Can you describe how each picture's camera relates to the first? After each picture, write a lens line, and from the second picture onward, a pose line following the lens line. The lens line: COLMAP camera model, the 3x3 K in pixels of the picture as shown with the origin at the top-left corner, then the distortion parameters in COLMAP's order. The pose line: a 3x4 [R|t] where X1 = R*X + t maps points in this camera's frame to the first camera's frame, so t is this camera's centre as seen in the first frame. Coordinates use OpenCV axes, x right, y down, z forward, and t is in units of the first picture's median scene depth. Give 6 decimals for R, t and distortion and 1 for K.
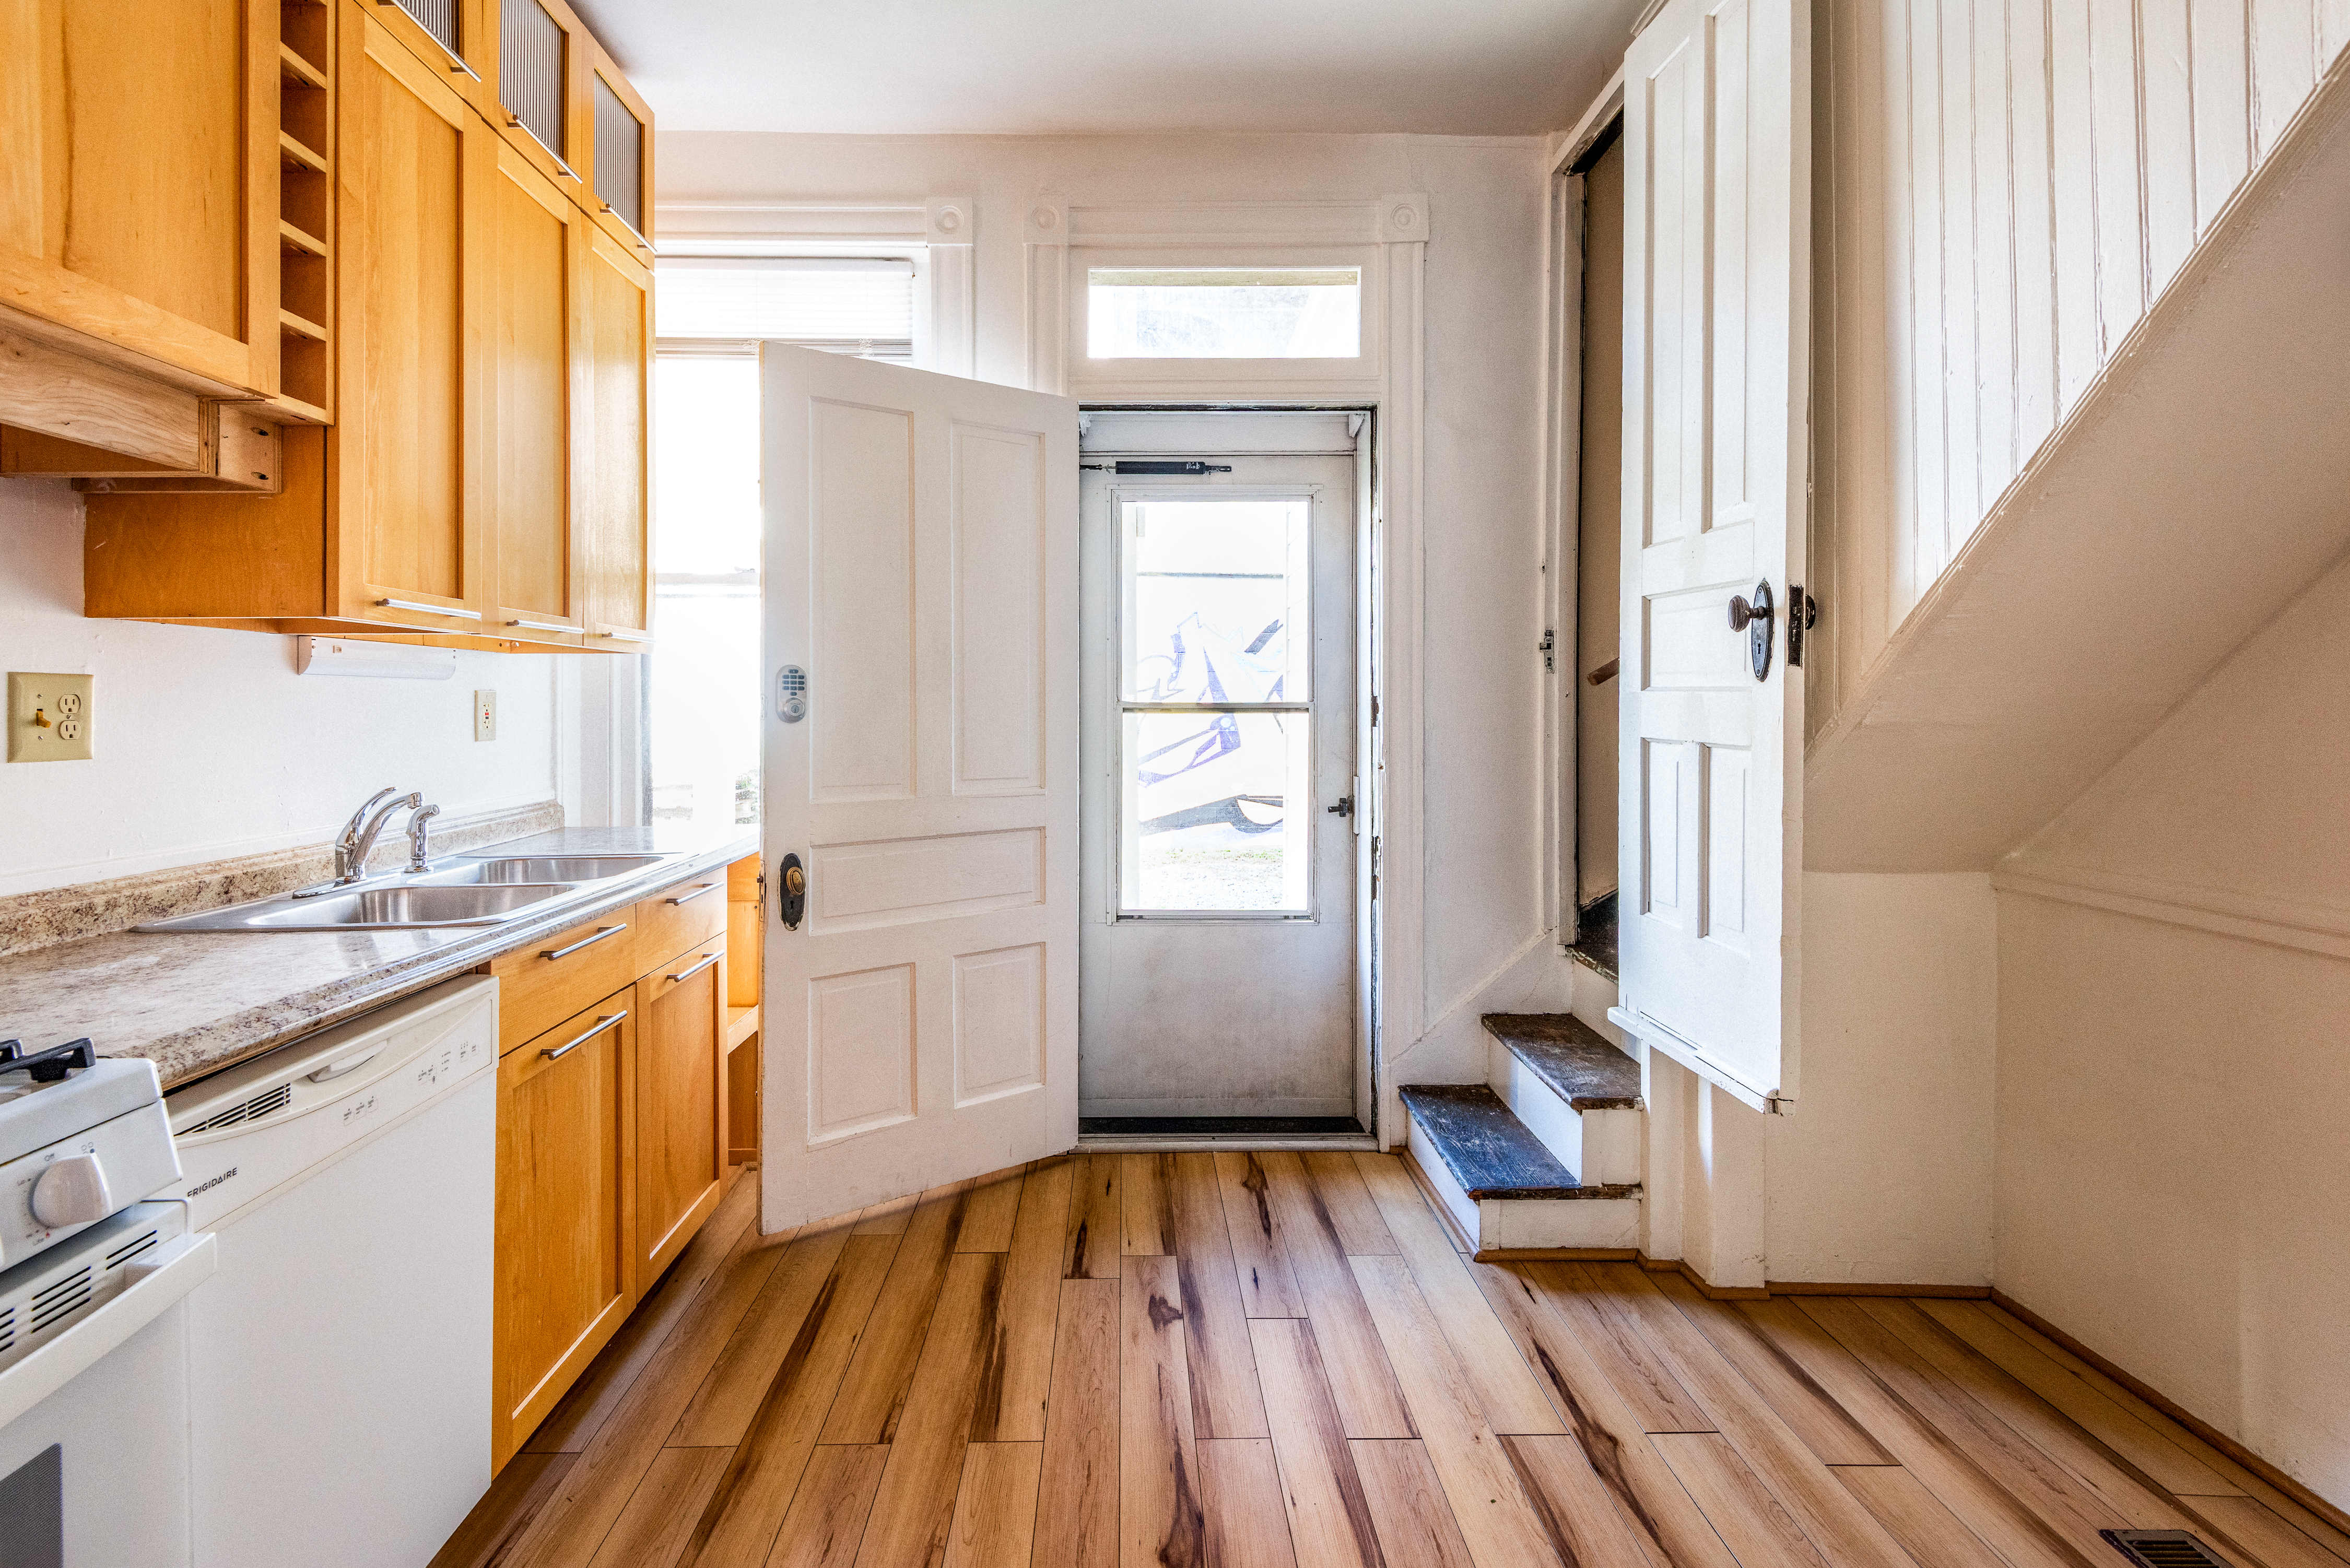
lens RADIAL K [[1100.0, 0, 1173.9], [0, 1100.0, 705.2], [0, 0, 1]] dist [-0.000260, -0.000559]
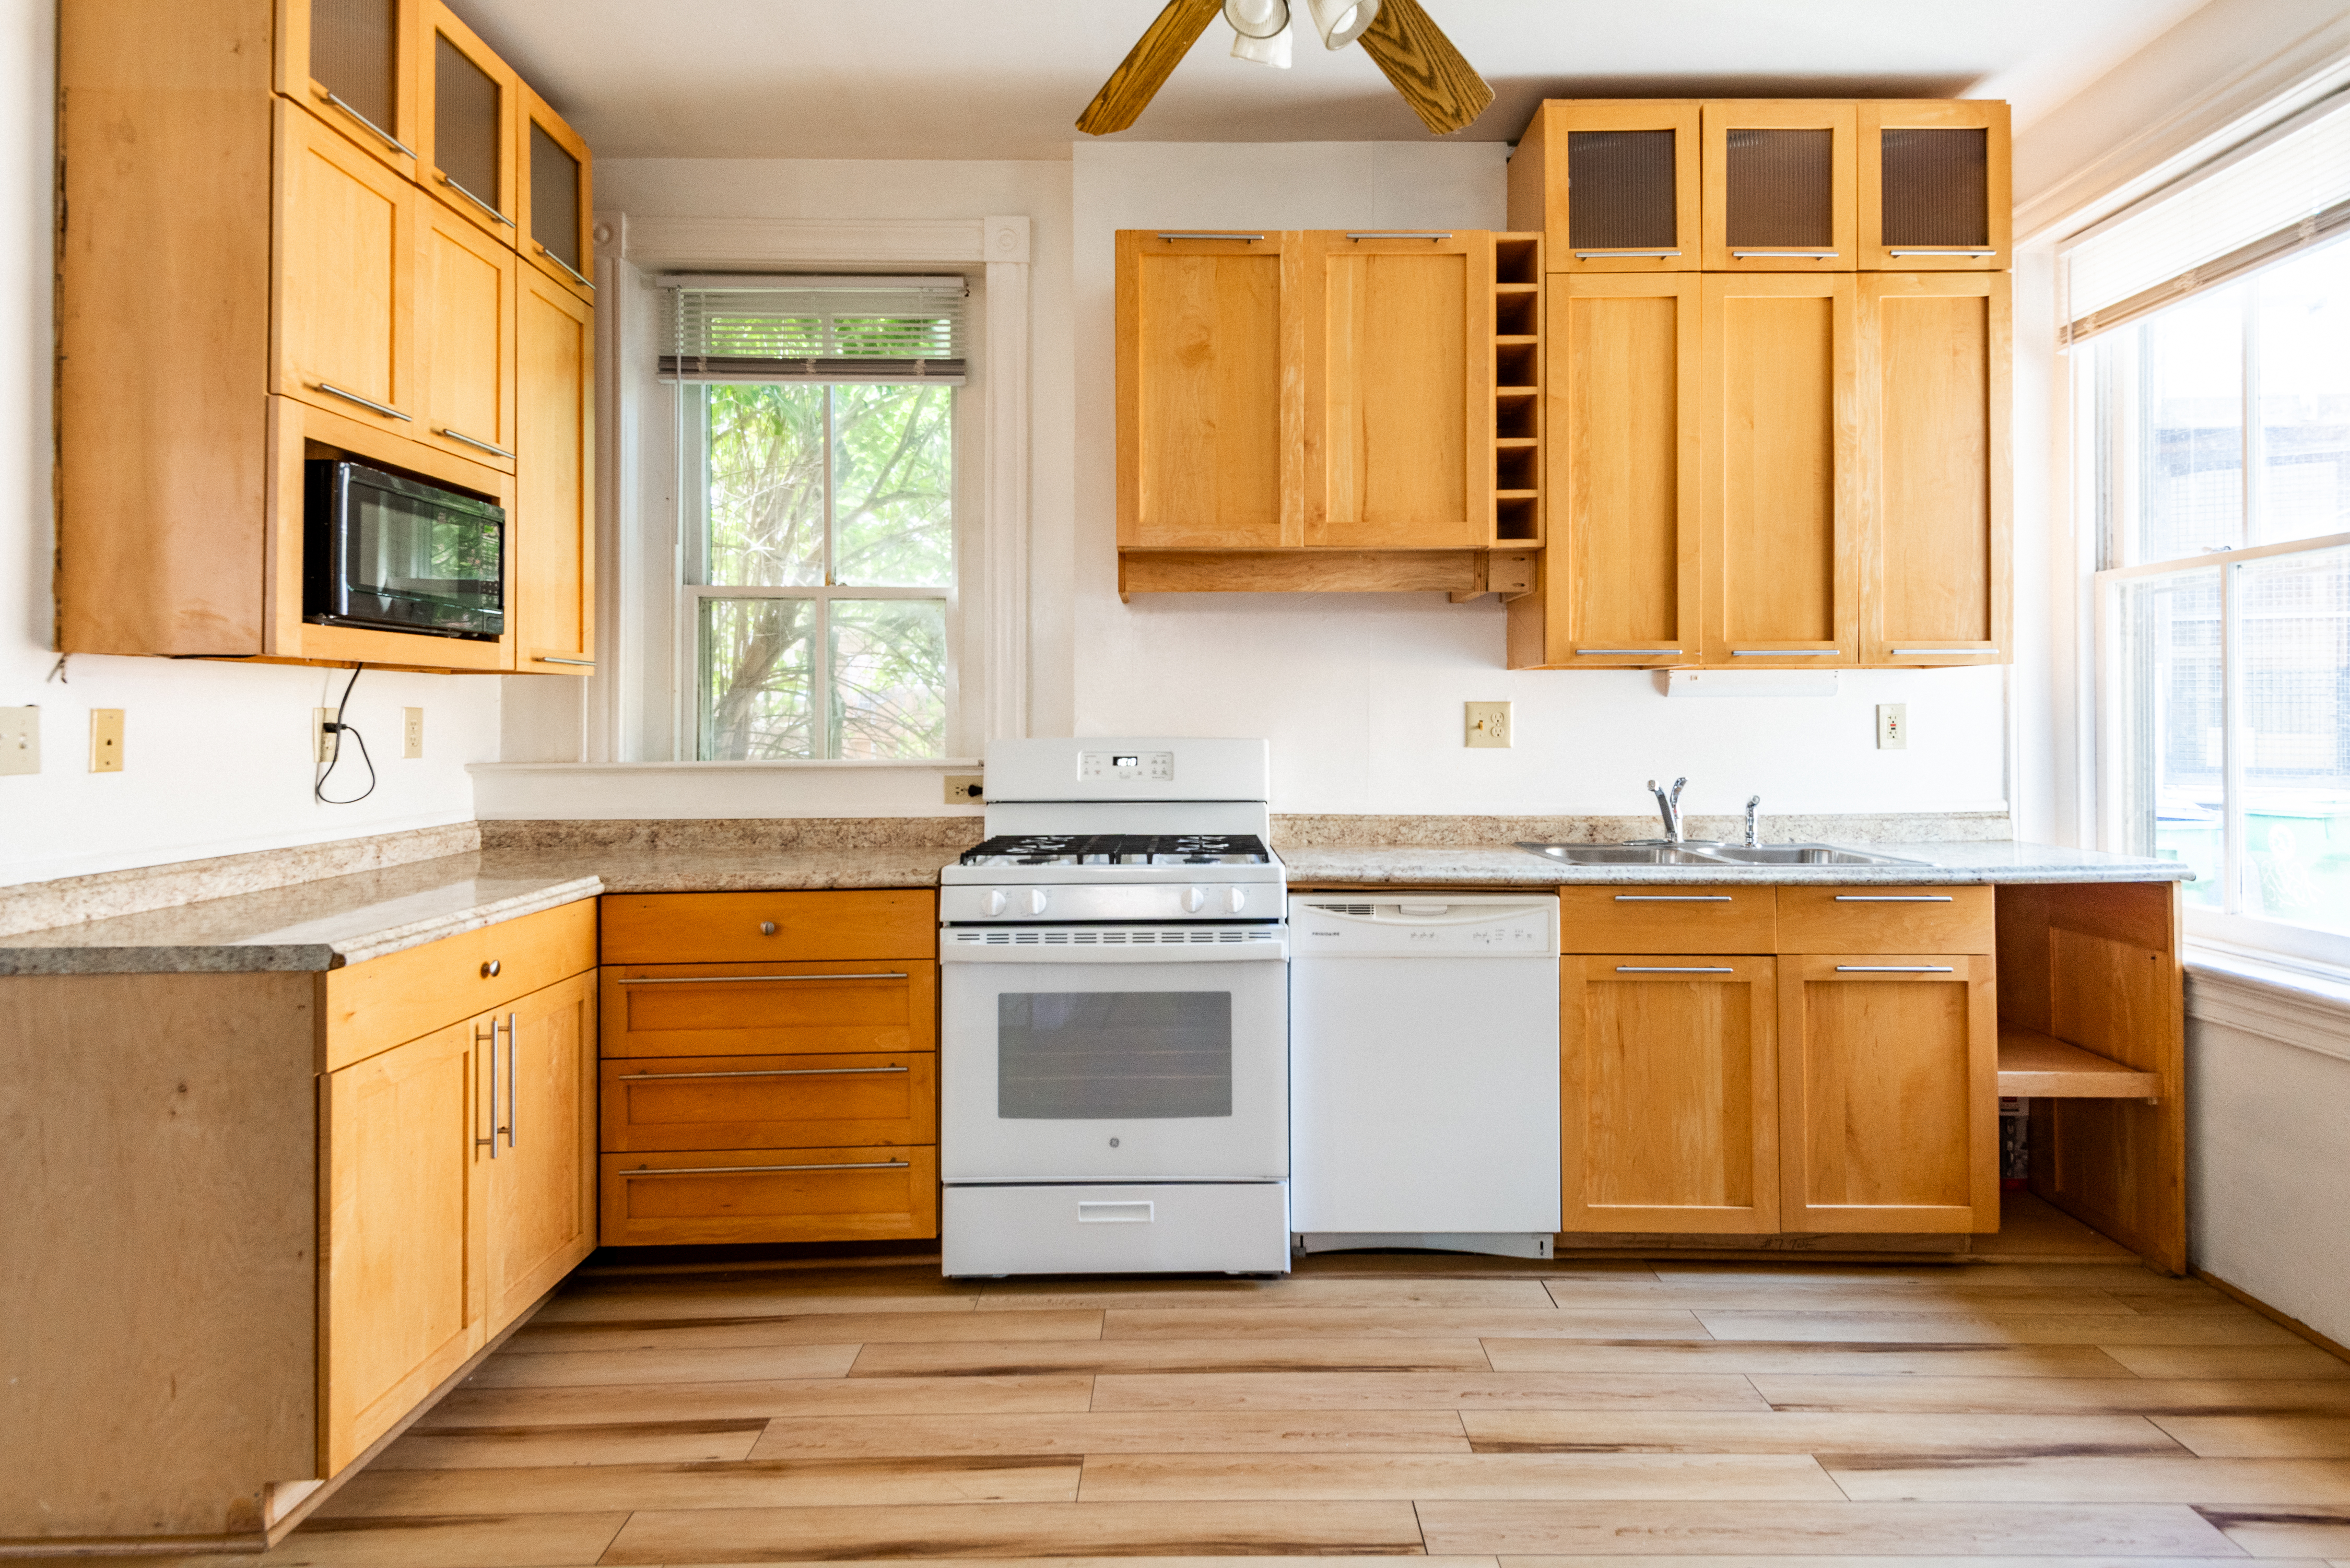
lens RADIAL K [[1297.3, 0, 1185.0], [0, 1297.3, 699.1], [0, 0, 1]] dist [0.002282, 0.001032]
pose [[-0.040221, -0.012498, -0.999113, 1.114222], [0.000943, 0.999921, -0.012546, -0.004857], [0.999190, -0.001447, -0.040206, 0.516558]]
